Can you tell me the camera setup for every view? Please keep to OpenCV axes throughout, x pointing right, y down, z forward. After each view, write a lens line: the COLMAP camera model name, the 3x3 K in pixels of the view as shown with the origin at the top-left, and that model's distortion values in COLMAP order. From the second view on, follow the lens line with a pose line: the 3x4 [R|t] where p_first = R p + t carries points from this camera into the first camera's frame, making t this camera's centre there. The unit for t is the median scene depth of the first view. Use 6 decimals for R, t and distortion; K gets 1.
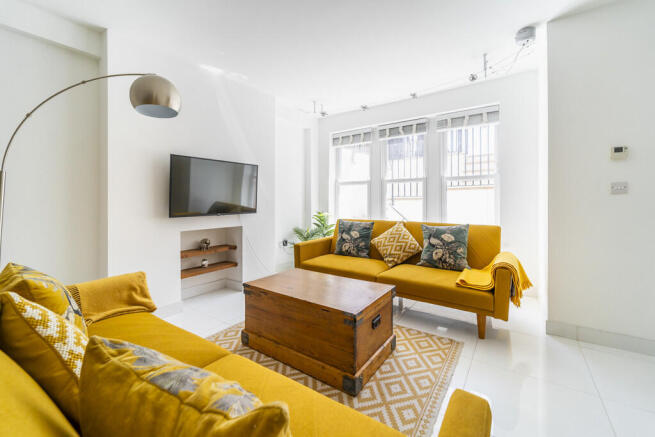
lens RADIAL K [[273.3, 0, 326.4], [0, 273.3, 200.4], [0, 0, 1]] dist [0.000396, 0.000080]
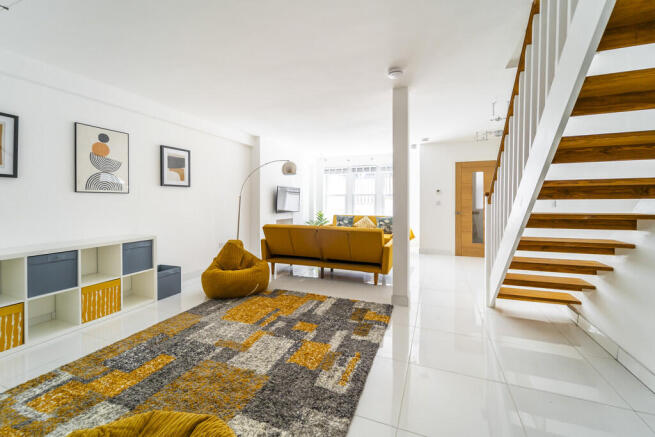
lens RADIAL K [[273.3, 0, 322.4], [0, 273.3, 201.1], [0, 0, 1]] dist [0.000396, 0.000080]
pose [[0.976161, 0.005767, 0.216970, -0.631287], [-0.006005, 0.999982, 0.000438, -0.041440], [-0.216964, -0.001730, 0.976178, -1.225077]]
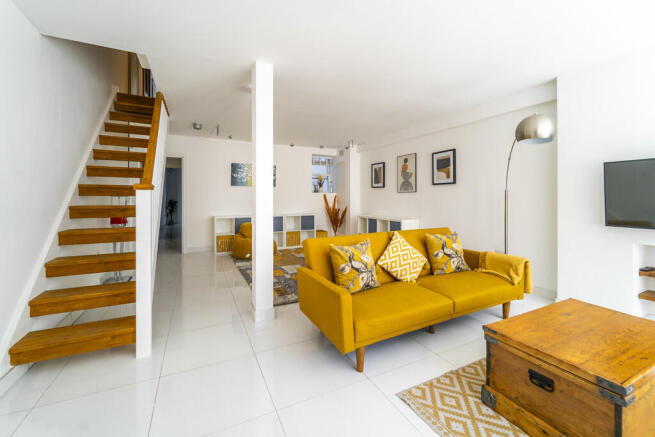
lens RADIAL K [[273.3, 0, 328.5], [0, 273.3, 196.0], [0, 0, 1]] dist [0.000396, 0.000080]
pose [[-0.489834, -0.000489, -0.871815, 0.703336], [-0.003169, 0.999994, 0.001219, -0.041933], [0.871810, 0.003360, -0.489833, 0.530014]]
